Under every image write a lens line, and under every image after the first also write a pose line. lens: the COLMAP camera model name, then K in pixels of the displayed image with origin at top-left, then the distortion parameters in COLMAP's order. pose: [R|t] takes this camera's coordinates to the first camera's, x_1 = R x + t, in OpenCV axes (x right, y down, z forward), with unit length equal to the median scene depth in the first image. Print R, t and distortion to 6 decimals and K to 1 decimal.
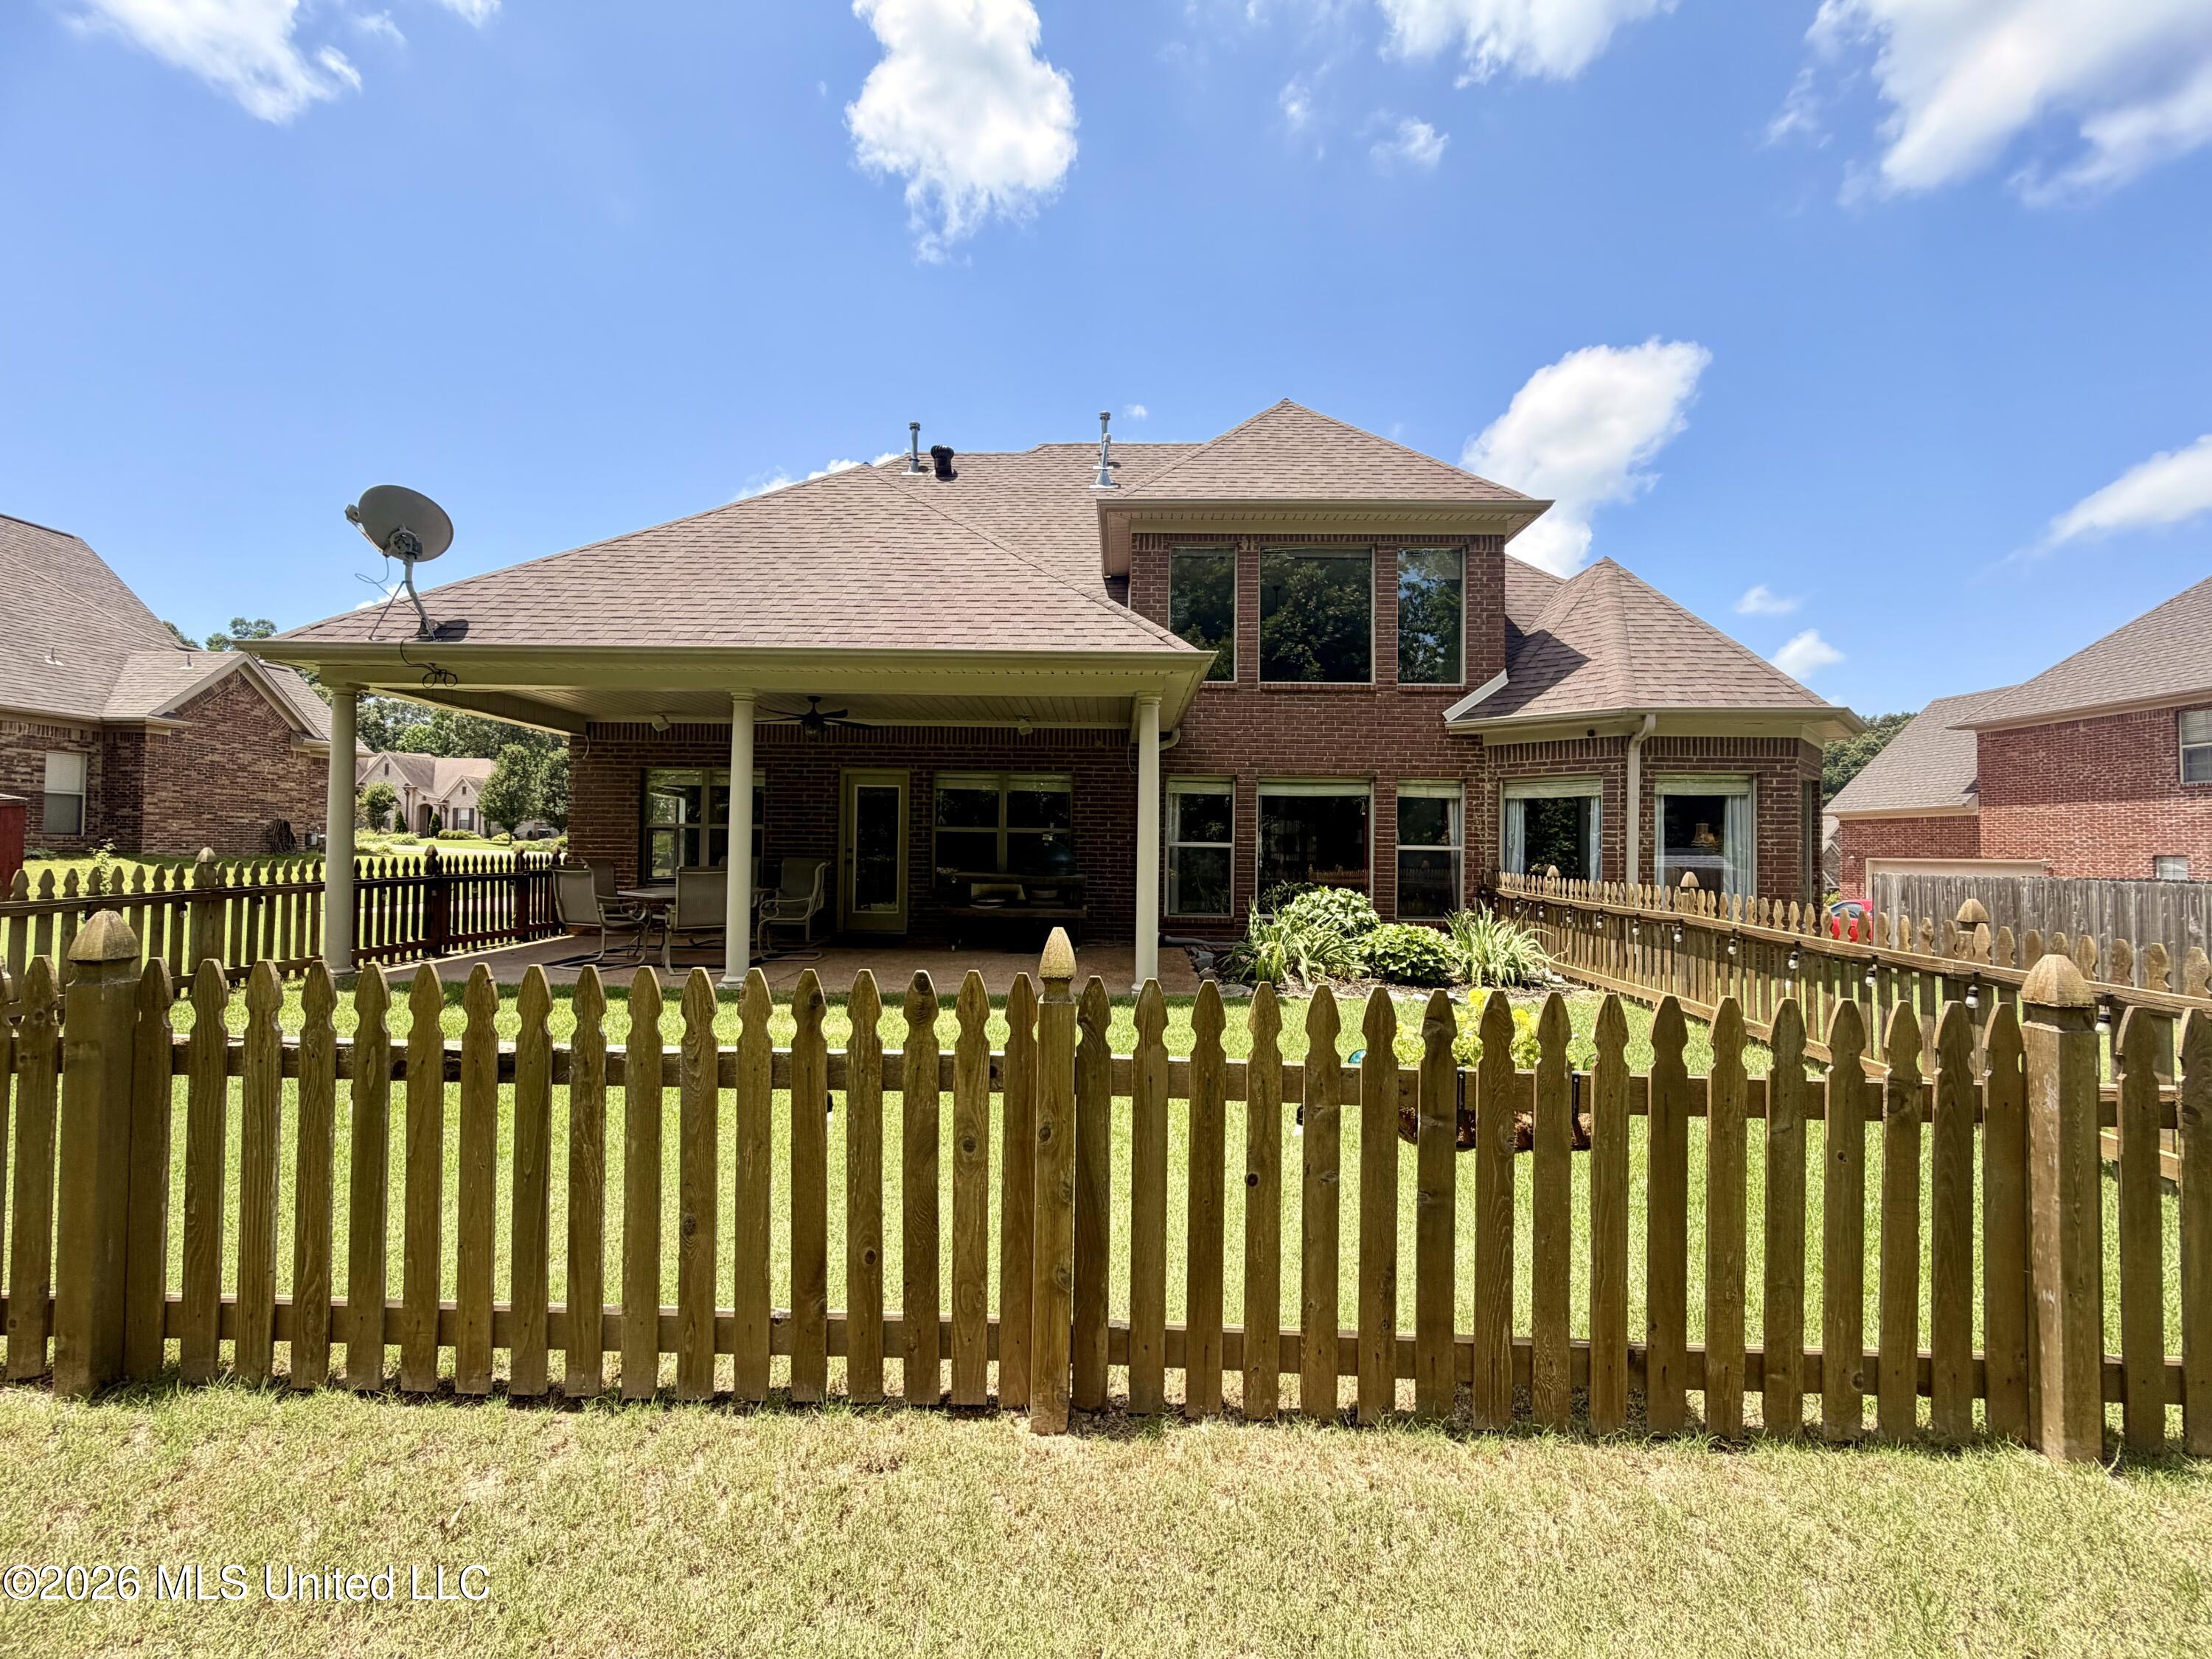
lens RADIAL K [[905.4, 0, 1109.5], [0, 905.4, 833.9], [0, 0, 1]] dist [0.007677, 0.000030]
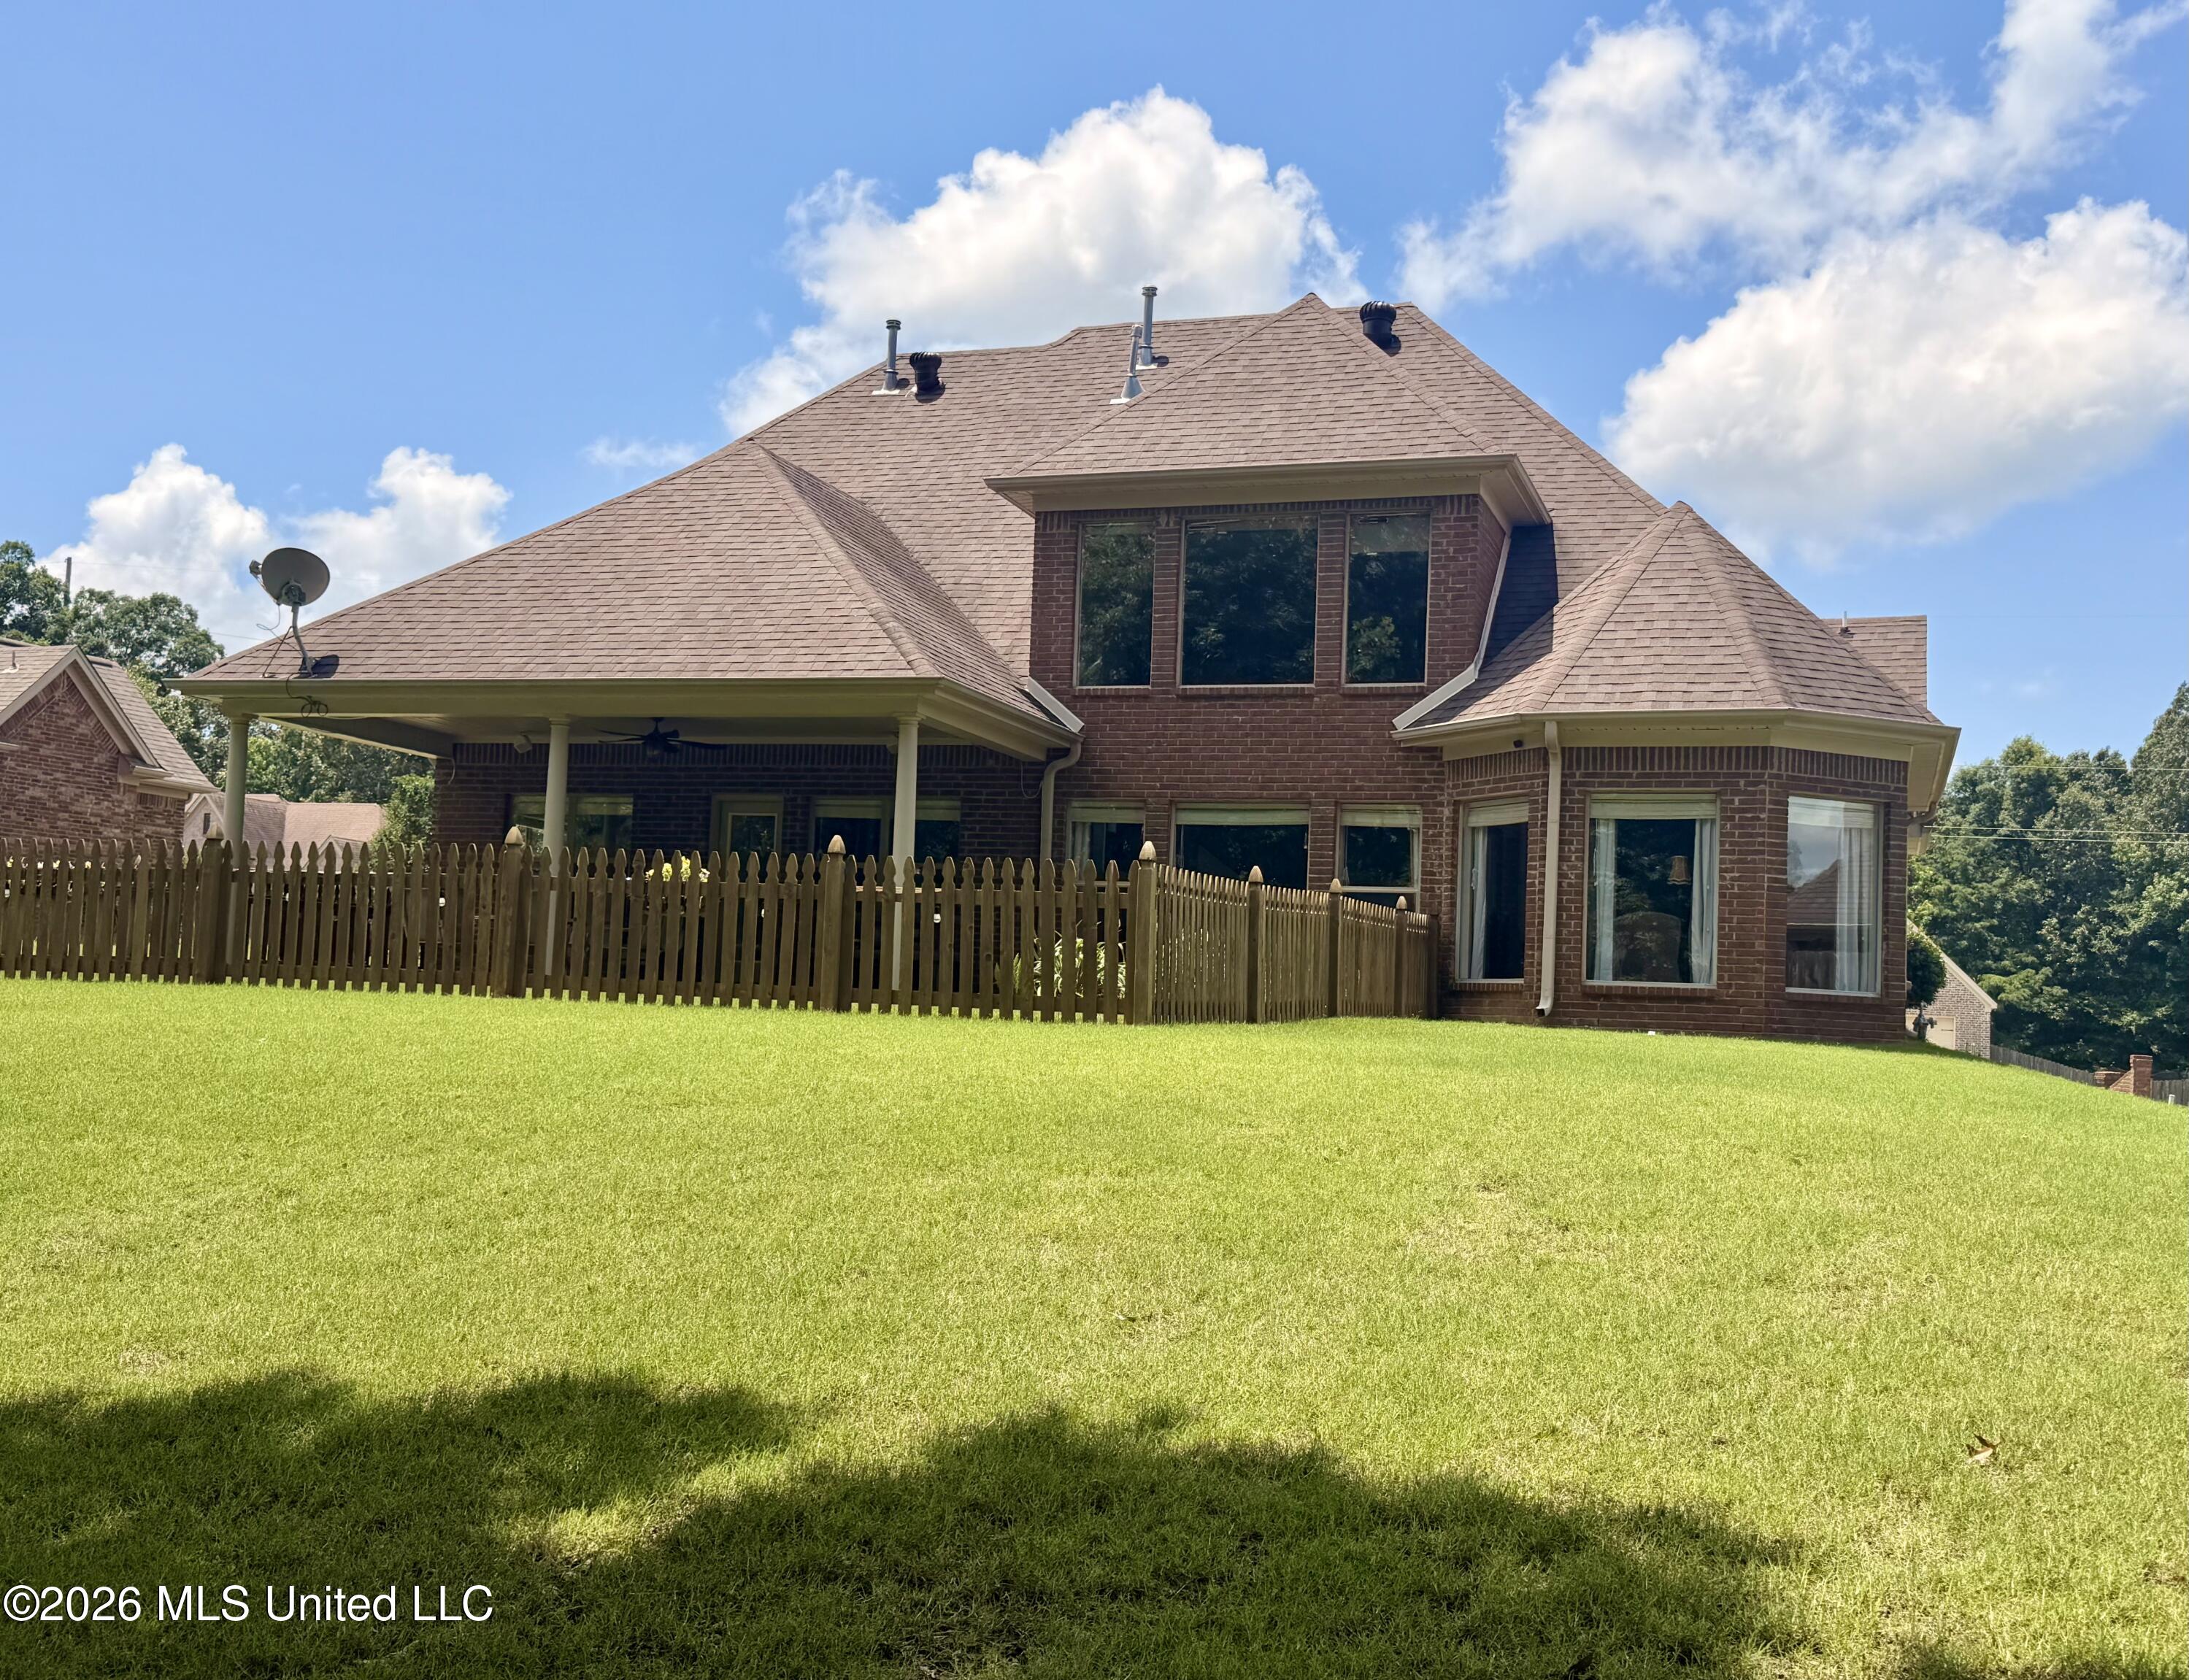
lens RADIAL K [[2341.7, 0, 1094.5], [0, 2341.7, 840.0], [0, 0, 1]] dist [0.232436, -0.478691]
pose [[0.952913, 0.000650, -0.303242, 0.746725], [-0.021281, 0.997675, -0.064736, 0.111672], [0.302495, 0.068141, 0.950712, -1.042134]]
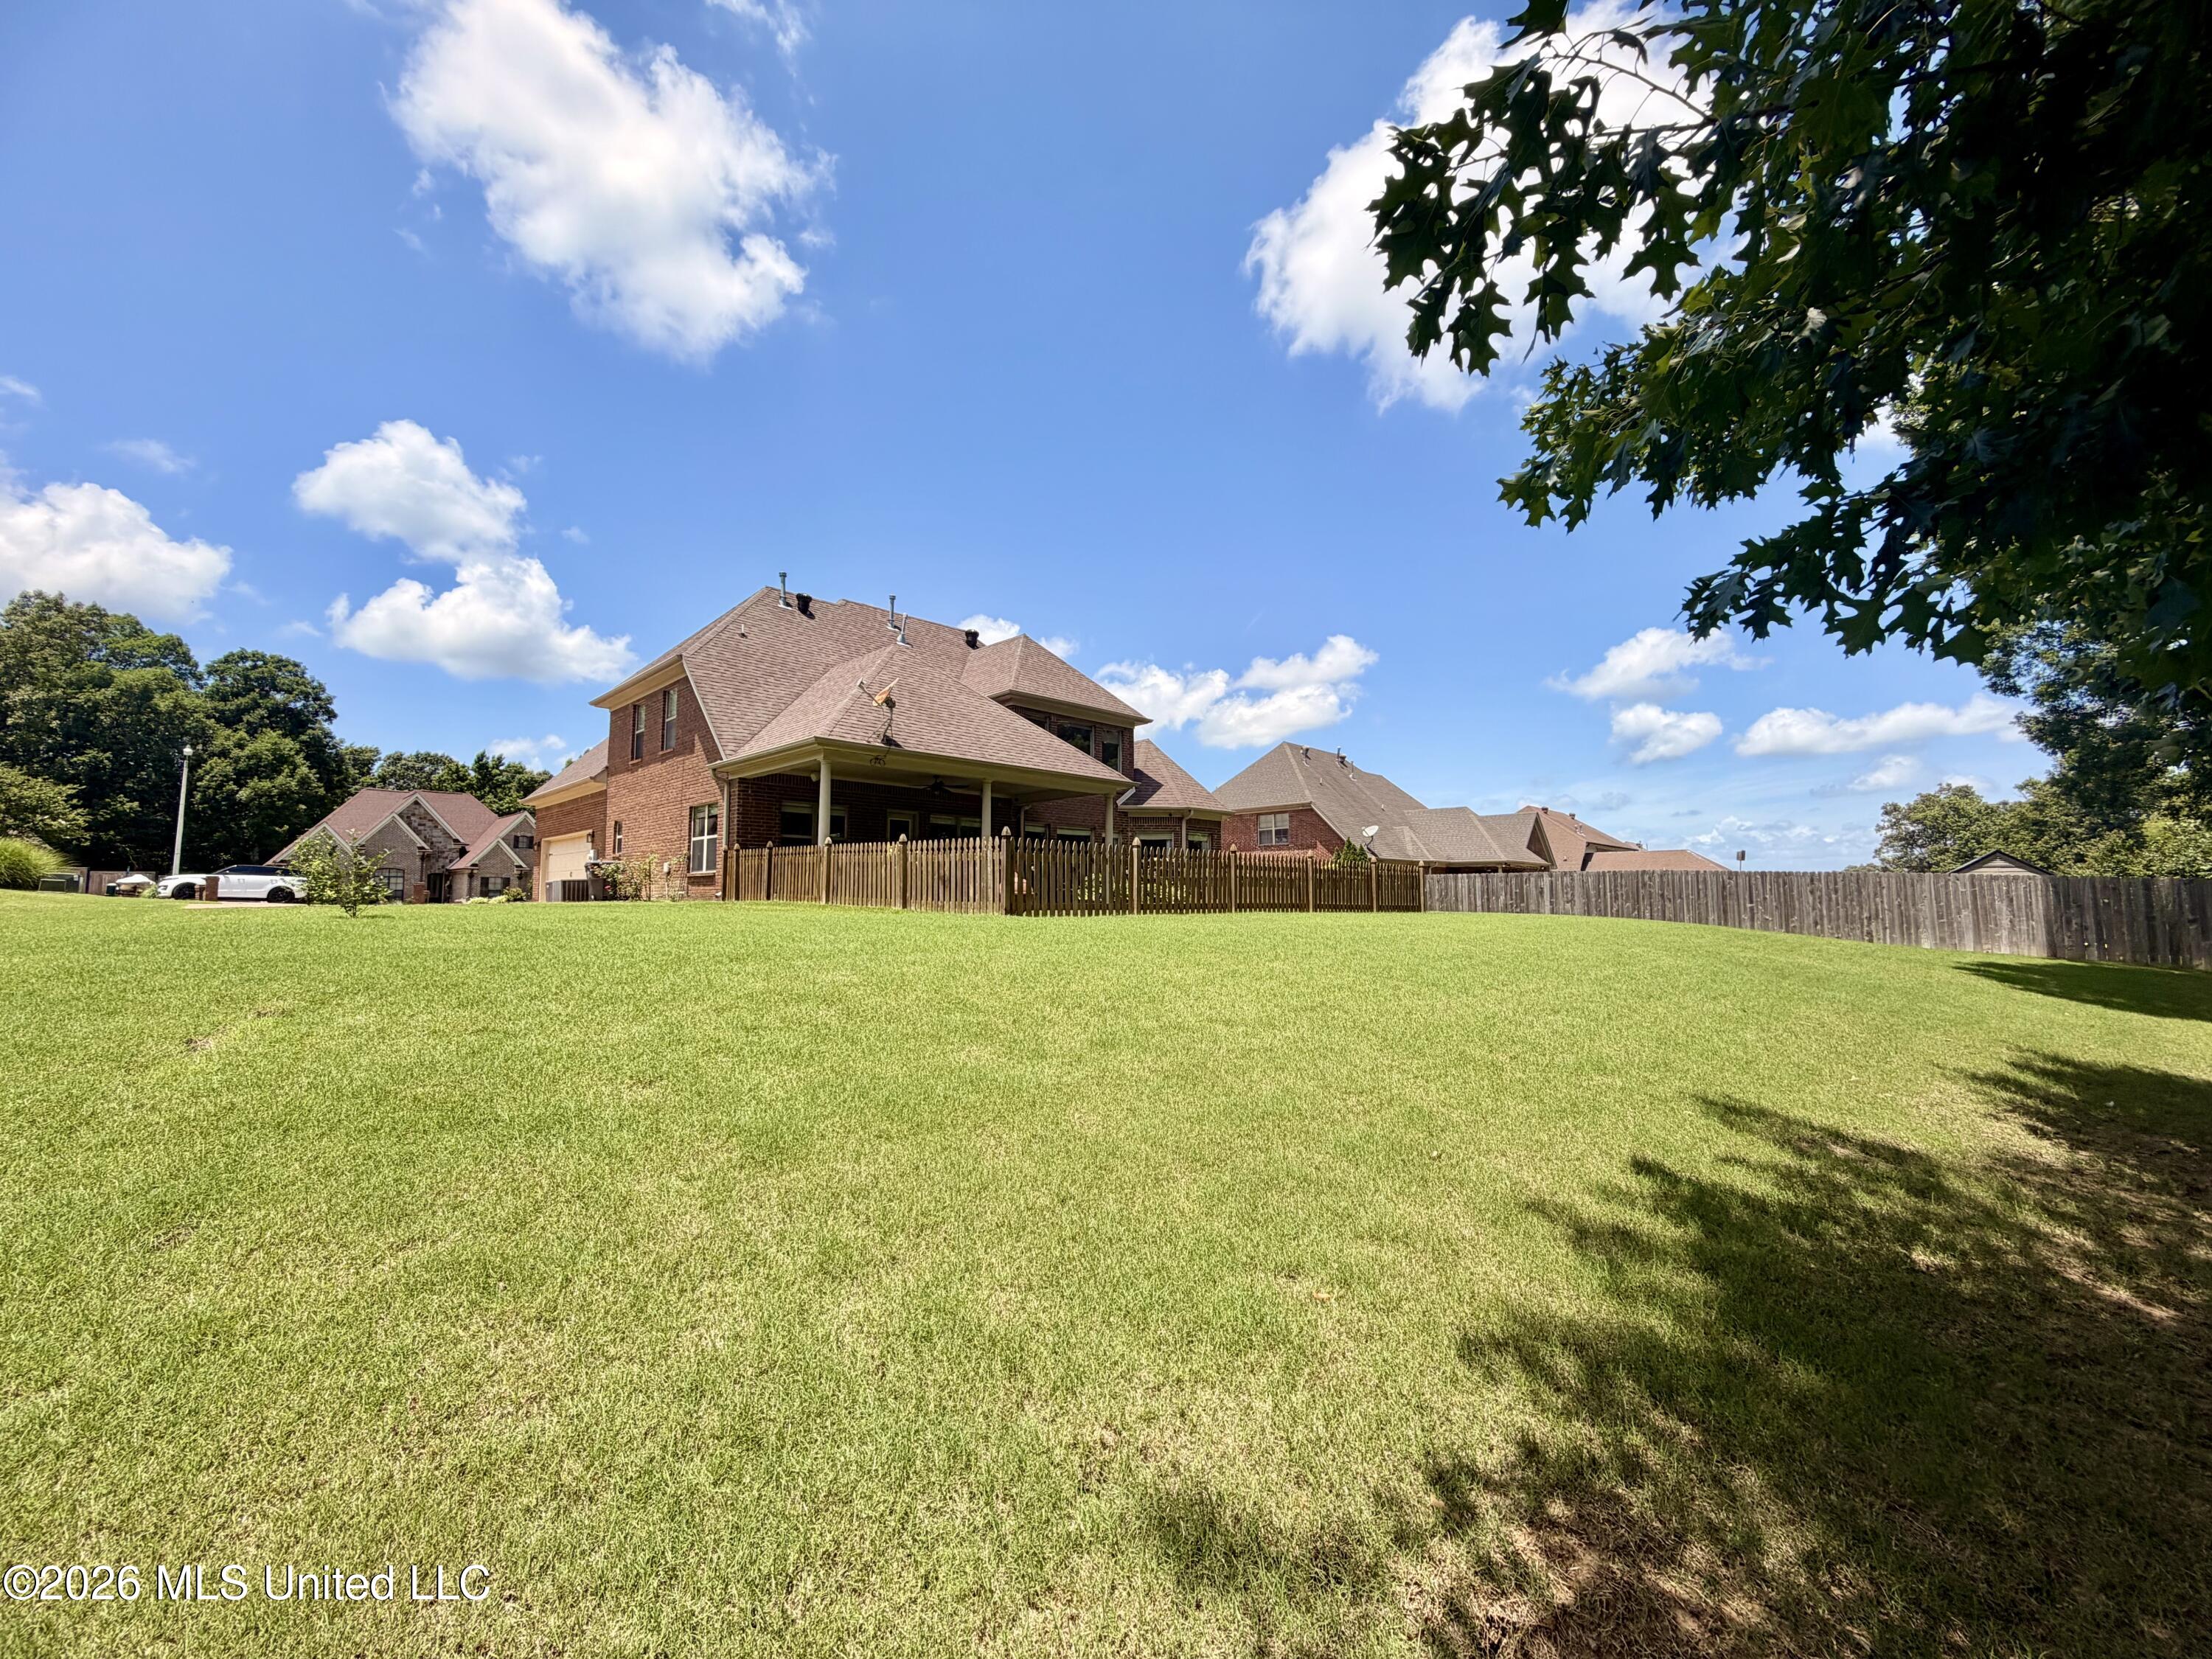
lens RADIAL K [[847.0, 0, 1088.9], [0, 847.0, 824.0], [0, 0, 1]] dist [0.002969, 0.000265]
pose [[0.706225, 0.051916, 0.706081, -1.240837], [-0.015588, 0.998206, -0.057804, 0.053313], [-0.707815, 0.029817, 0.705768, -0.505671]]
